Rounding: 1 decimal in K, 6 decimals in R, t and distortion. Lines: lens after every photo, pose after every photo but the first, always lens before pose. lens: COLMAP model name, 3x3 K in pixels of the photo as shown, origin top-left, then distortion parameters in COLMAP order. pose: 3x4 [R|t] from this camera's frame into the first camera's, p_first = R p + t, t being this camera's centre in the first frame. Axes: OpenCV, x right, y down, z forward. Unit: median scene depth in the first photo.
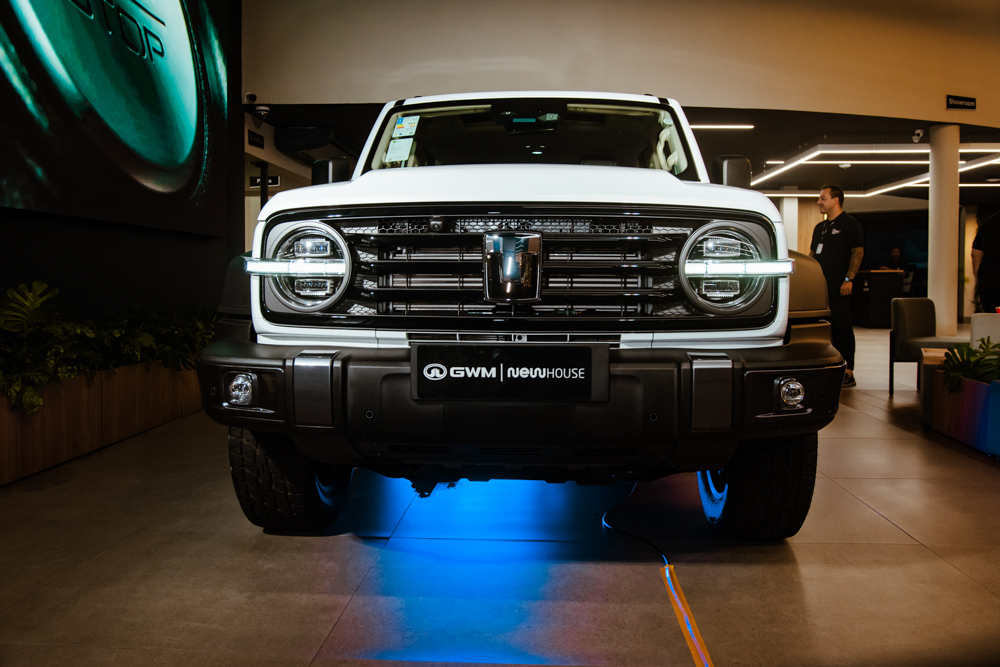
lens RADIAL K [[811.1, 0, 500.0], [0, 811.1, 333.5], [0, 0, 1]] dist [-0.054659, -0.000615]
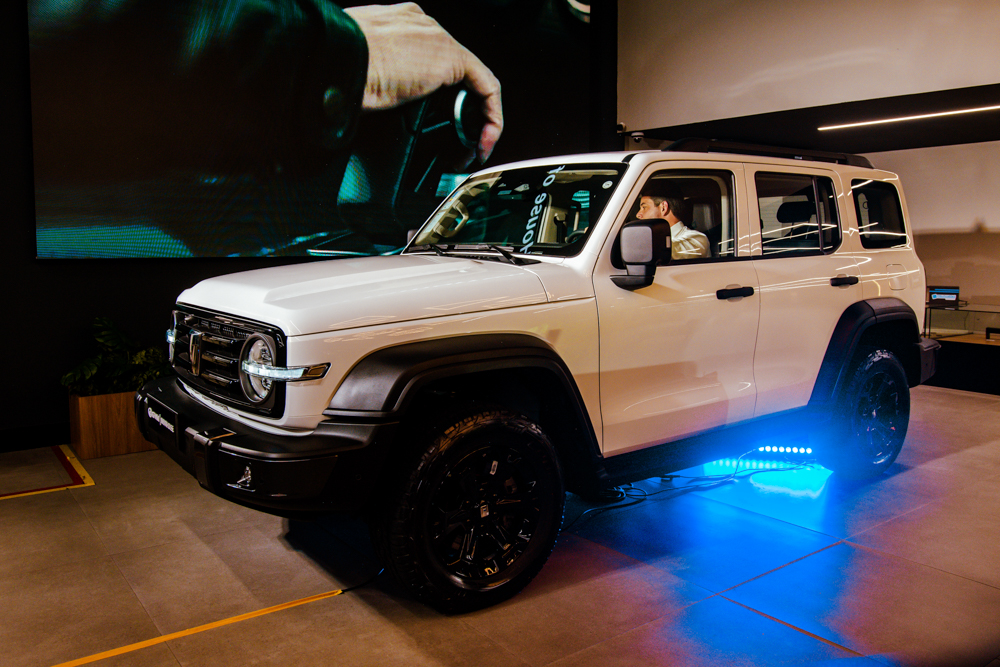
lens RADIAL K [[811.1, 0, 500.0], [0, 811.1, 333.5], [0, 0, 1]] dist [-0.054659, -0.000615]
pose [[0.631928, 0.084954, -0.770357, 1.444678], [-0.046644, 0.996341, 0.071613, -0.237314], [0.773622, -0.009322, 0.633579, 0.444244]]
